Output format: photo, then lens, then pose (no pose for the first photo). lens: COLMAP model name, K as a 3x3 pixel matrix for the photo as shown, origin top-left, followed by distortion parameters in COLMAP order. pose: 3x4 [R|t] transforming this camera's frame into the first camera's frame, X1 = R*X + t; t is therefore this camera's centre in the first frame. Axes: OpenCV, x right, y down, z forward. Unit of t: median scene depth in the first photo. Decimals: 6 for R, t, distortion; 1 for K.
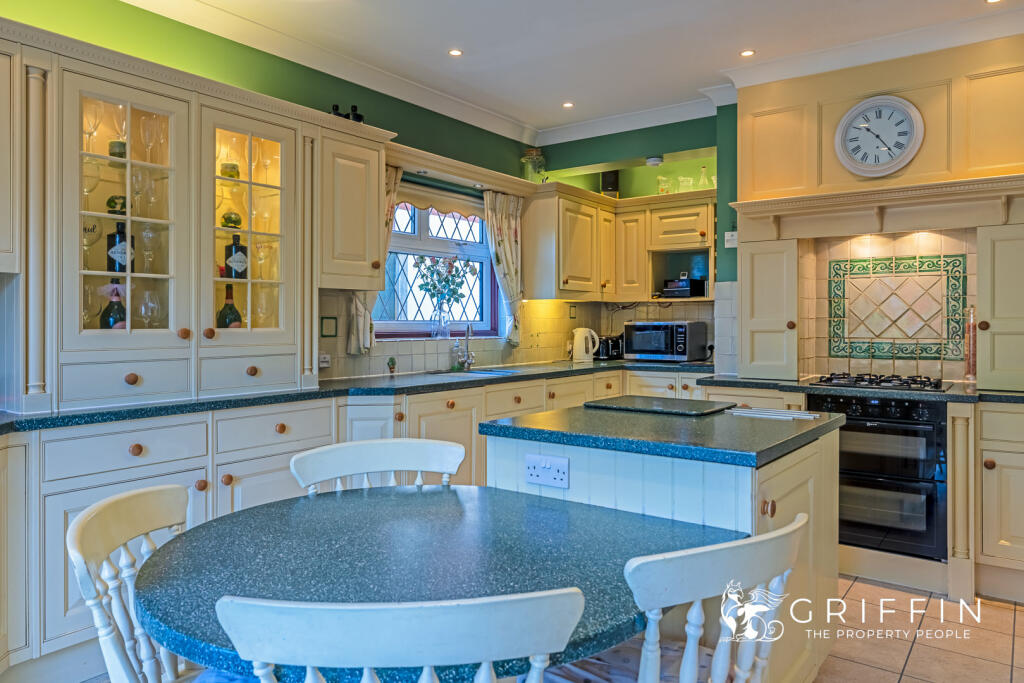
lens RADIAL K [[708.2, 0, 512.1], [0, 708.2, 332.5], [0, 0, 1]] dist [0.000241, 0.000158]
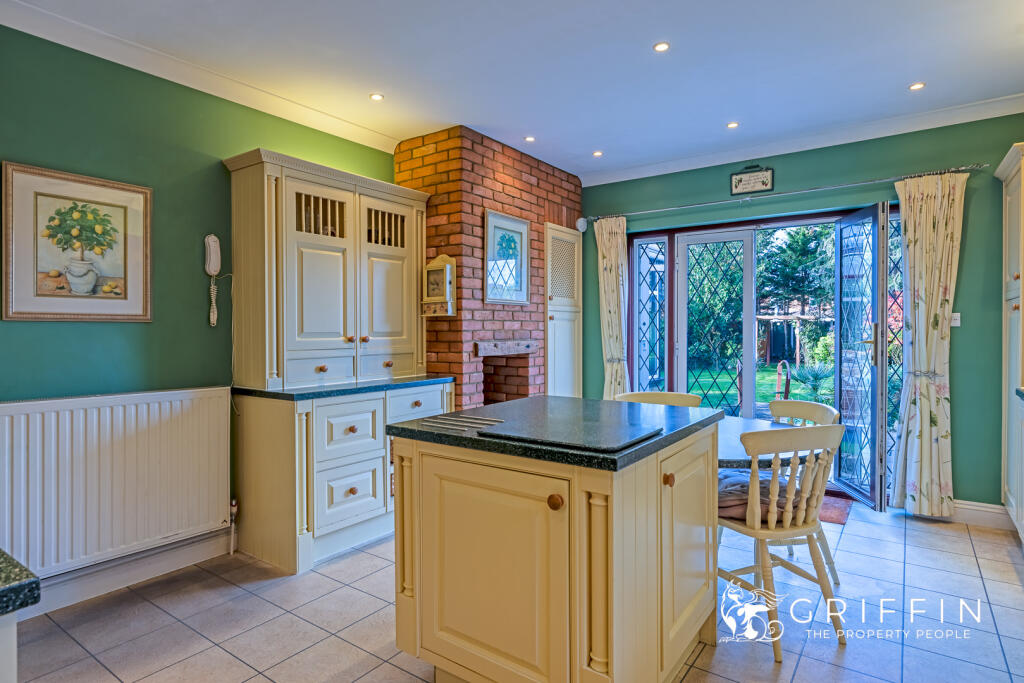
lens RADIAL K [[556.3, 0, 510.9], [0, 556.3, 338.0], [0, 0, 1]] dist [0.000133, 0.000010]
pose [[-0.999795, 0.004654, -0.019702, -0.575009], [0.004125, 0.999632, 0.026824, -0.028634], [0.019819, 0.026737, -0.999446, 1.771562]]
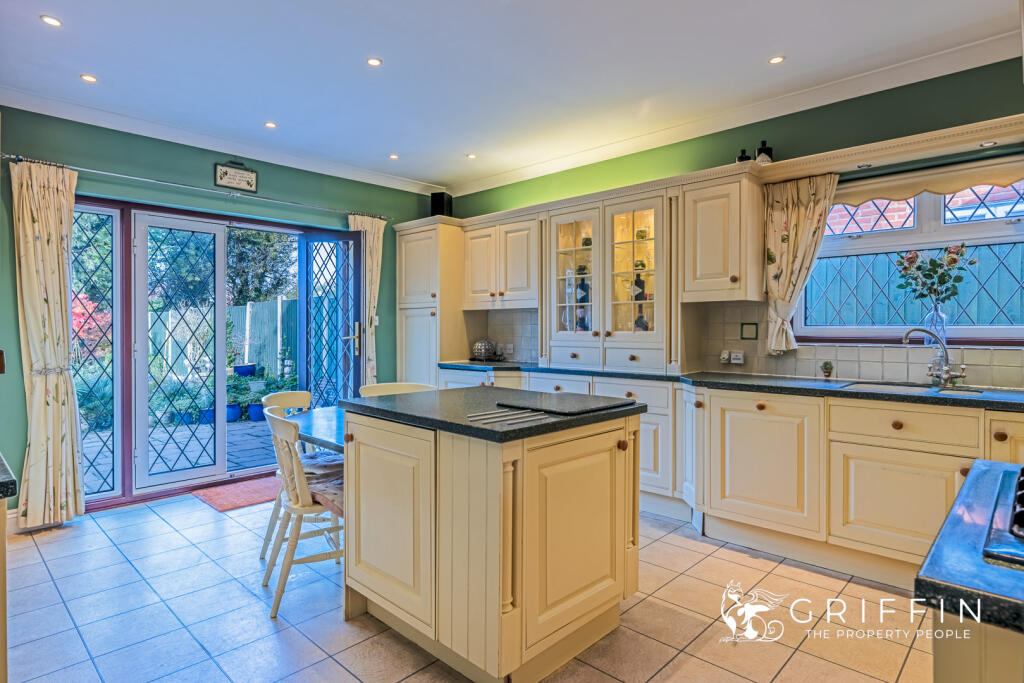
lens RADIAL K [[556.3, 0, 512.2], [0, 556.3, 337.0], [0, 0, 1]] dist [0.000133, 0.000010]
pose [[-0.130049, 0.018757, -0.991330, 0.739767], [-0.010694, 0.999736, 0.020319, -0.012608], [0.991450, 0.013243, -0.129814, 0.713160]]
